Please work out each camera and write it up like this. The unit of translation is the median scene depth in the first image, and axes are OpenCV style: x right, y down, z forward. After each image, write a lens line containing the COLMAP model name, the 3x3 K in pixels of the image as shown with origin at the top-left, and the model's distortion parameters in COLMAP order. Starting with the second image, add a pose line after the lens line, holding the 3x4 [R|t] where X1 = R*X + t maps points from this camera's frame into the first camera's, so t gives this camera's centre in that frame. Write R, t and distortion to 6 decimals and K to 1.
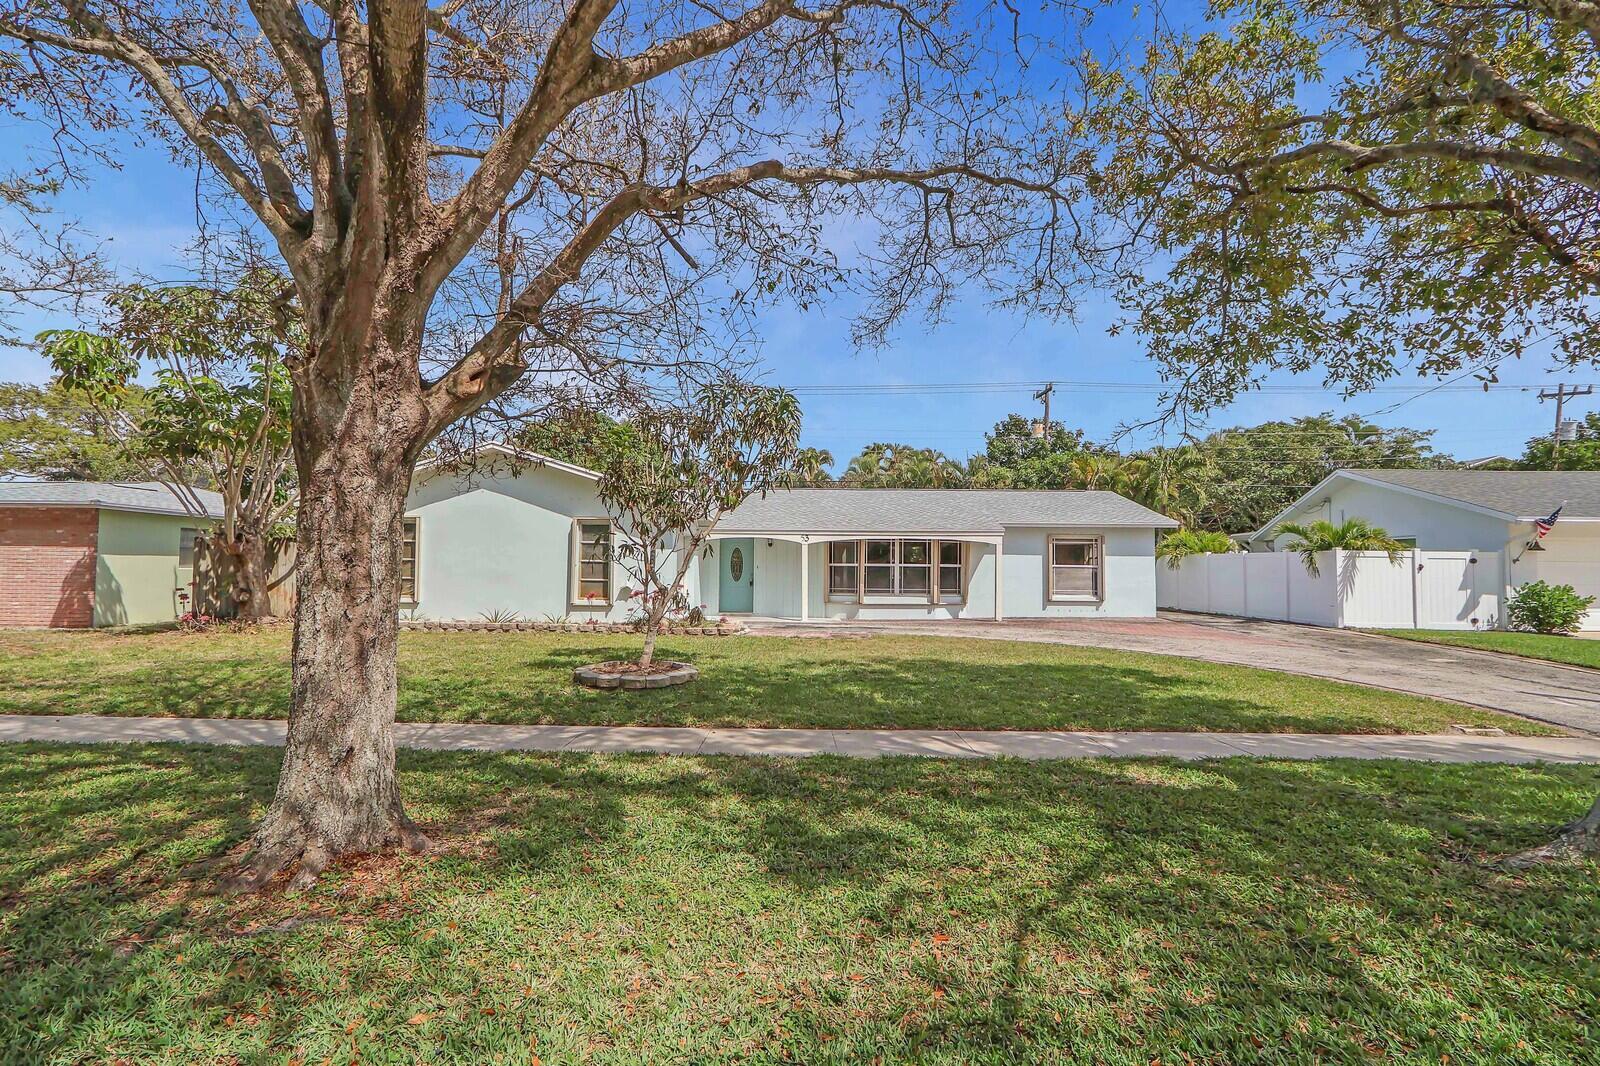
lens RADIAL K [[714.8, 0, 769.7], [0, 714.8, 559.9], [0, 0, 1]] dist [0.001157, -0.000026]
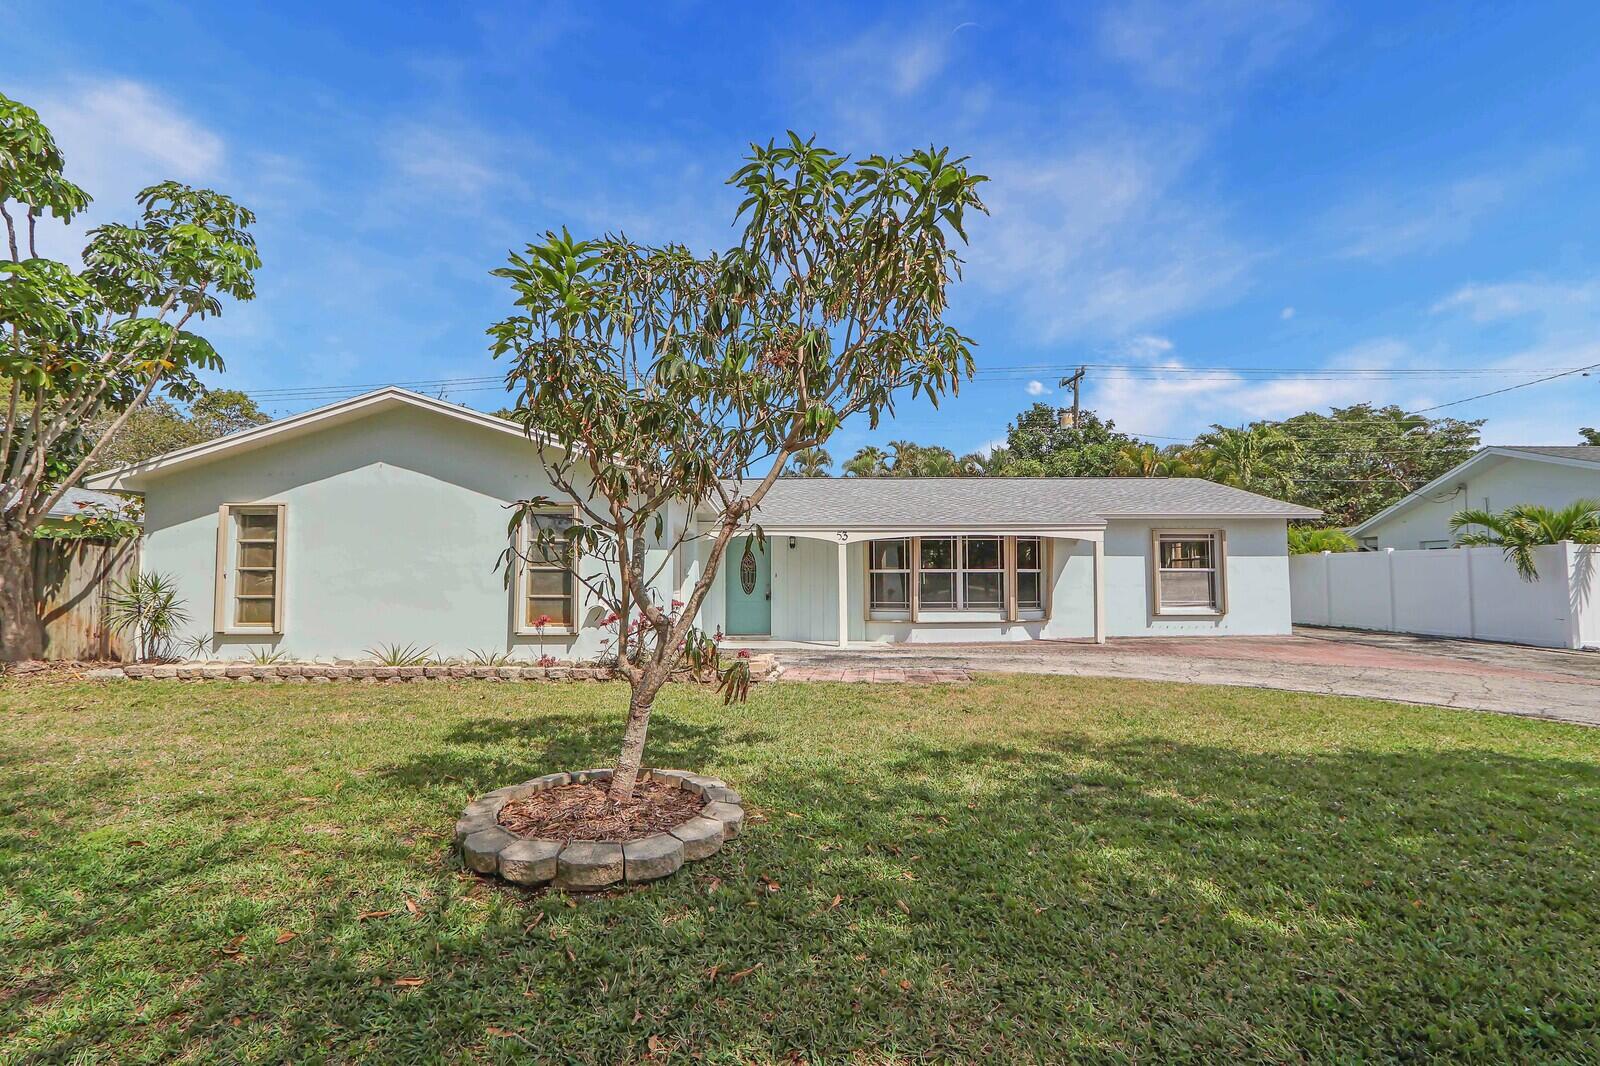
lens RADIAL K [[714.8, 0, 769.7], [0, 714.8, 559.9], [0, 0, 1]] dist [0.001157, -0.000026]
pose [[0.999730, -0.010299, 0.020841, -0.040628], [0.010565, 0.999864, -0.012688, 0.003334], [-0.020708, 0.012904, 0.999702, 0.247117]]
